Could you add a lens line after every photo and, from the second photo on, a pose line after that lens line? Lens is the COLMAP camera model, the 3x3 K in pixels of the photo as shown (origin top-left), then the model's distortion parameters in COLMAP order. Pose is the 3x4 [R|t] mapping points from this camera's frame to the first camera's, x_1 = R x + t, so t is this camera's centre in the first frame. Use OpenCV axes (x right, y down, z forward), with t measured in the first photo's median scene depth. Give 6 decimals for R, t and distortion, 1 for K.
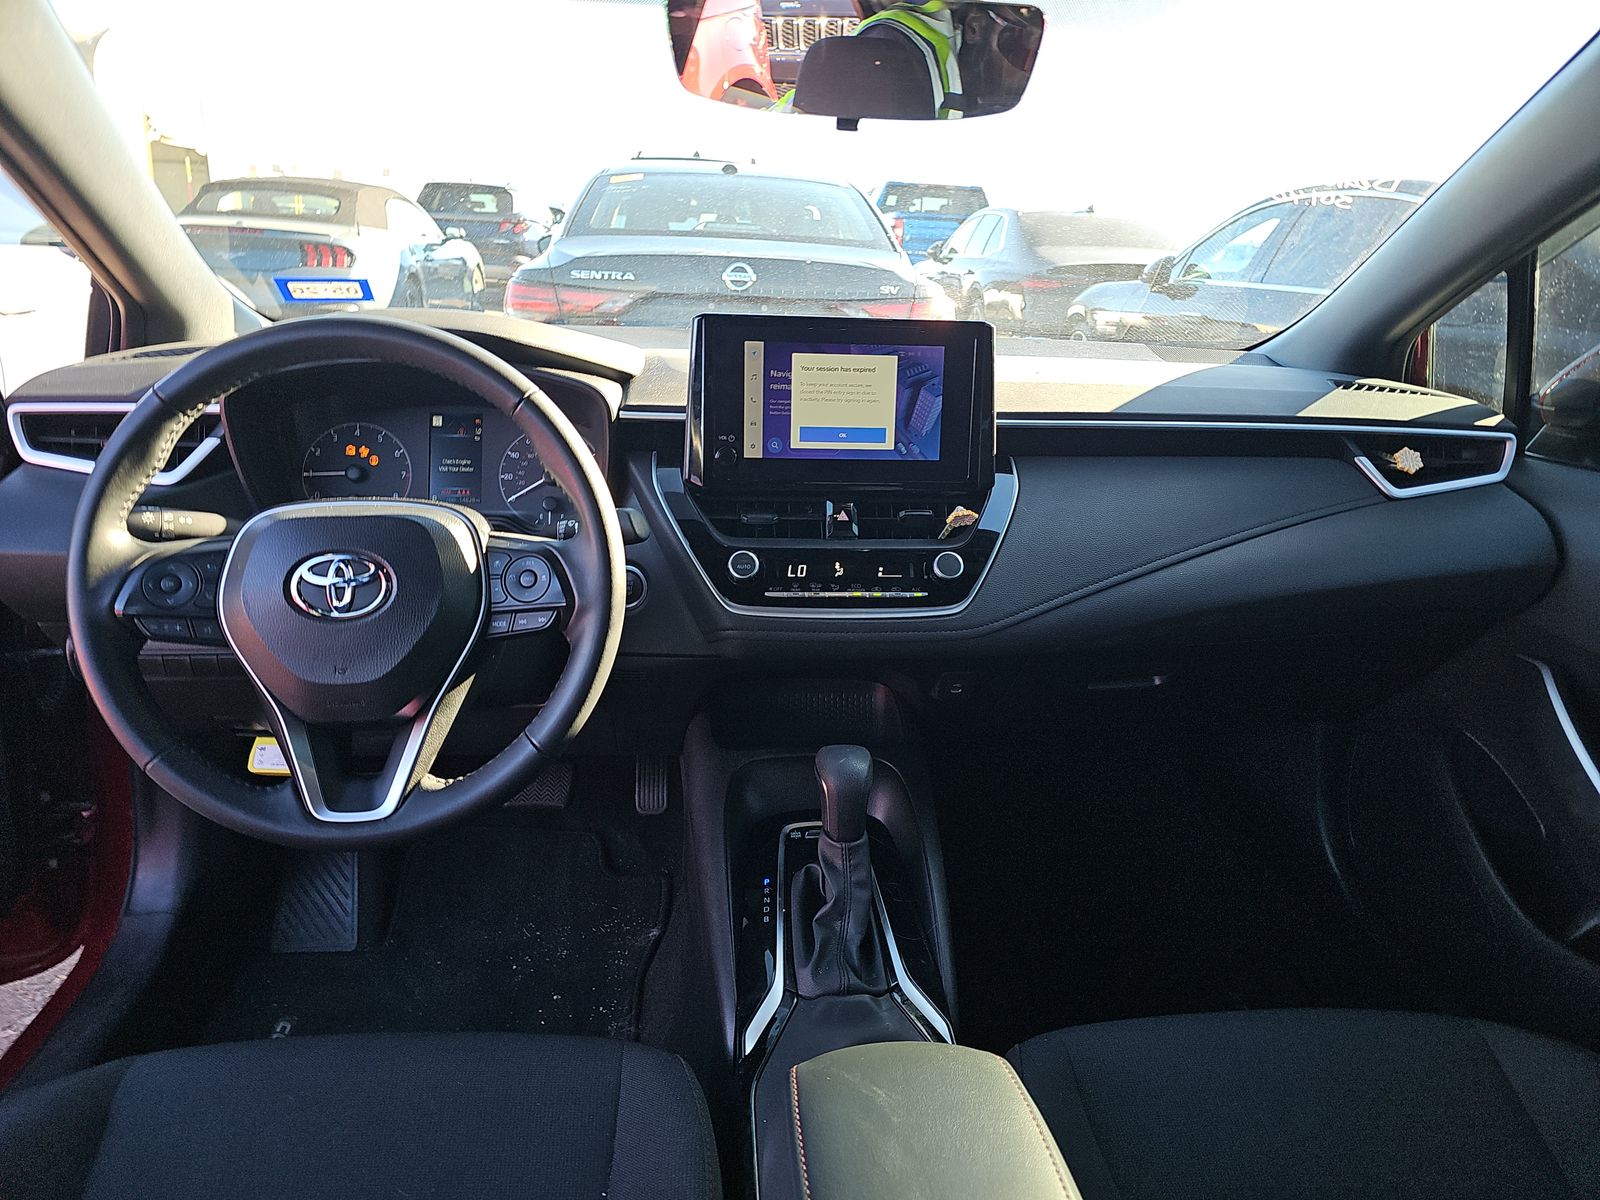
lens RADIAL K [[1065.6, 0, 800.0], [0, 1065.6, 600.0], [0, 0, 1]] dist [0.126948, -0.126860]
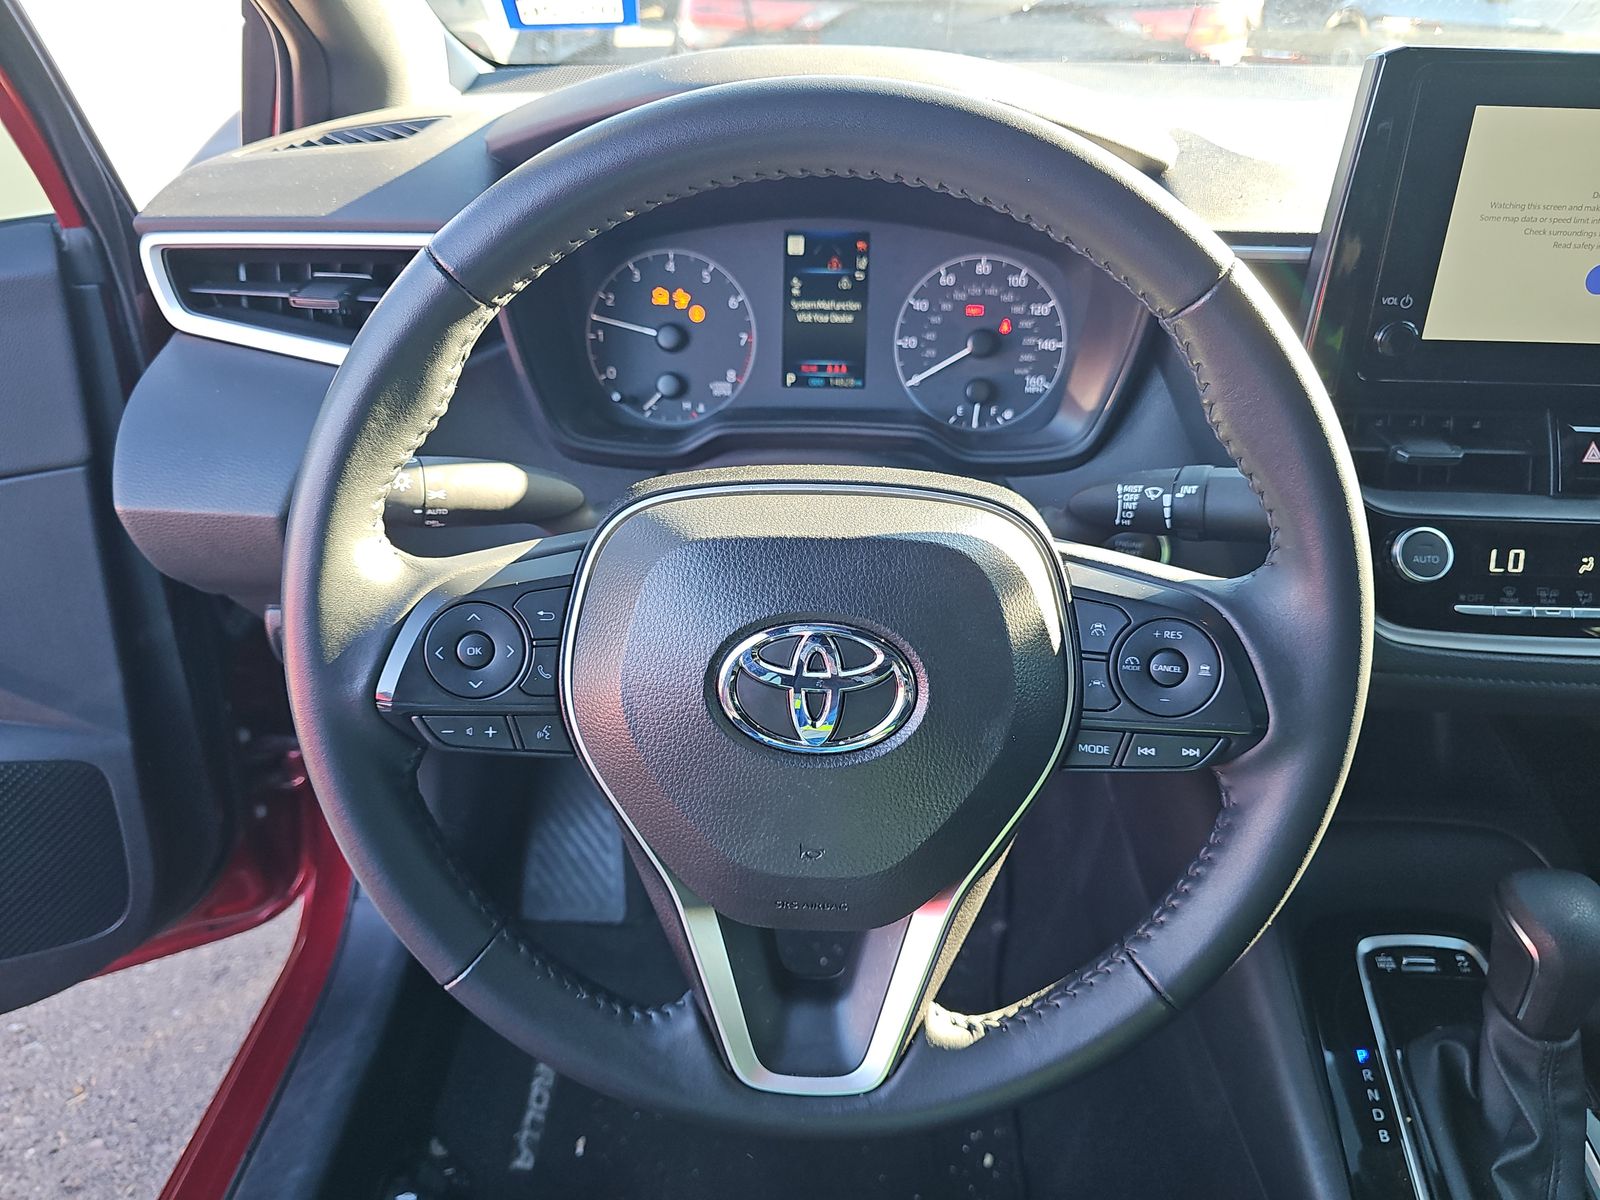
lens RADIAL K [[1097.2, 0, 800.0], [0, 1097.2, 600.0], [0, 0, 1]] dist [0.002874, -0.005312]
pose [[0.993891, 0.042032, -0.102049, -0.303691], [-0.018419, 0.974843, 0.222131, -0.126148], [0.108818, -0.218894, 0.969662, 0.428950]]
